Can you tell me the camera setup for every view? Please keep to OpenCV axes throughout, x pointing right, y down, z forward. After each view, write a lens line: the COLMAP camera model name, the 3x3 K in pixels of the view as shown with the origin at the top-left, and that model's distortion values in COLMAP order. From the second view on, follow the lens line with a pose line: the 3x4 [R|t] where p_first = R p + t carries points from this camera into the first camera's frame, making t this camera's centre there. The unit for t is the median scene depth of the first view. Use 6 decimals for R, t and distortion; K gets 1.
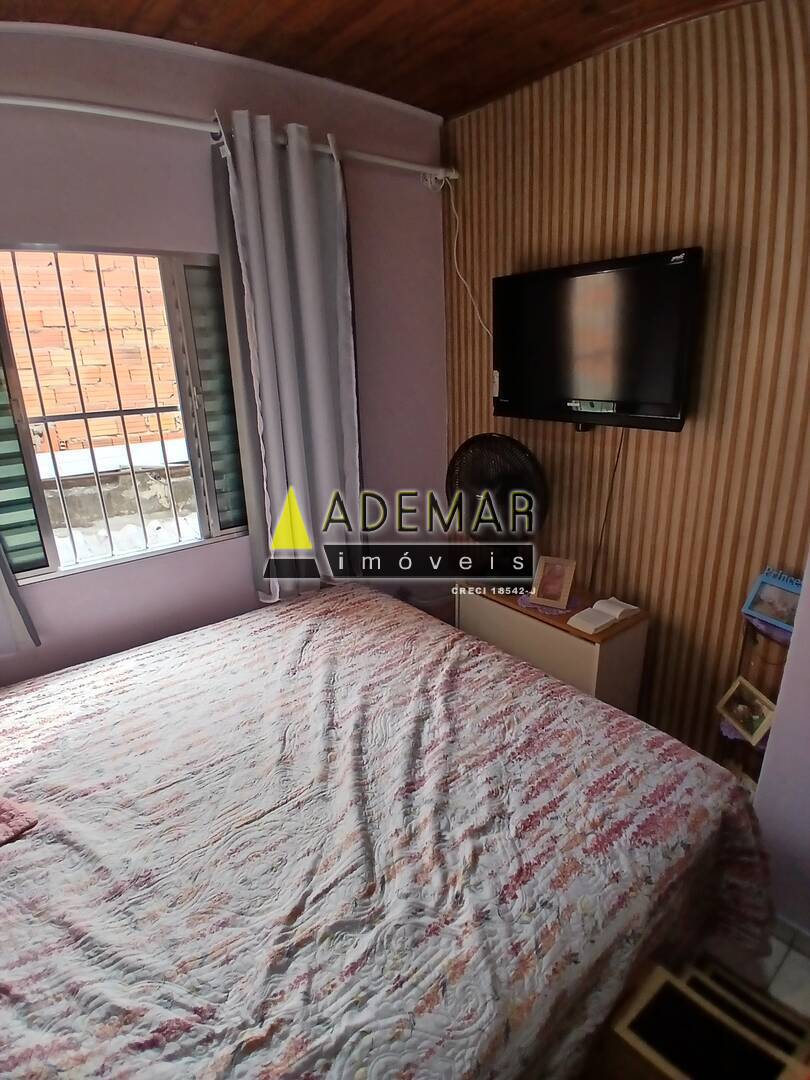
lens RADIAL K [[539.4, 0, 401.8], [0, 539.4, 537.3], [0, 0, 1]] dist [-0.002998, -0.042334]
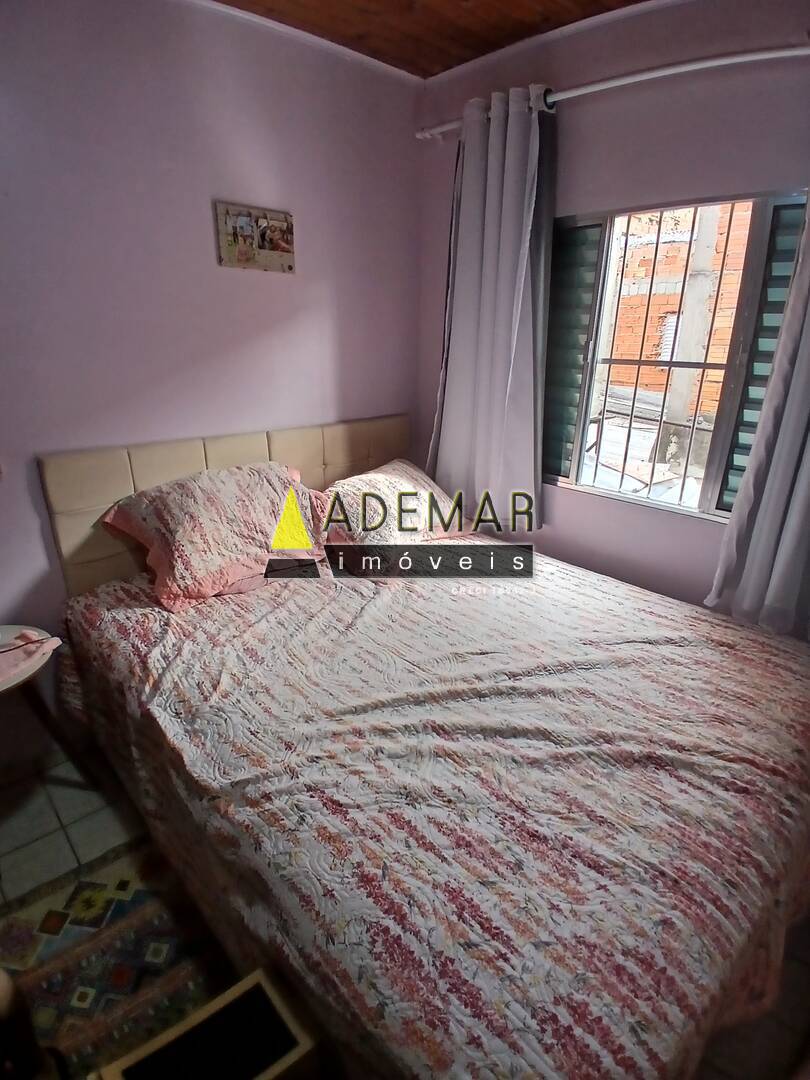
lens RADIAL K [[539.4, 0, 401.8], [0, 539.4, 537.3], [0, 0, 1]] dist [-0.002998, -0.042334]
pose [[0.090963, 0.384891, -0.918469, 0.791863], [-0.328000, 0.882410, 0.337296, -0.179617], [0.940288, 0.270576, 0.206511, 0.605326]]
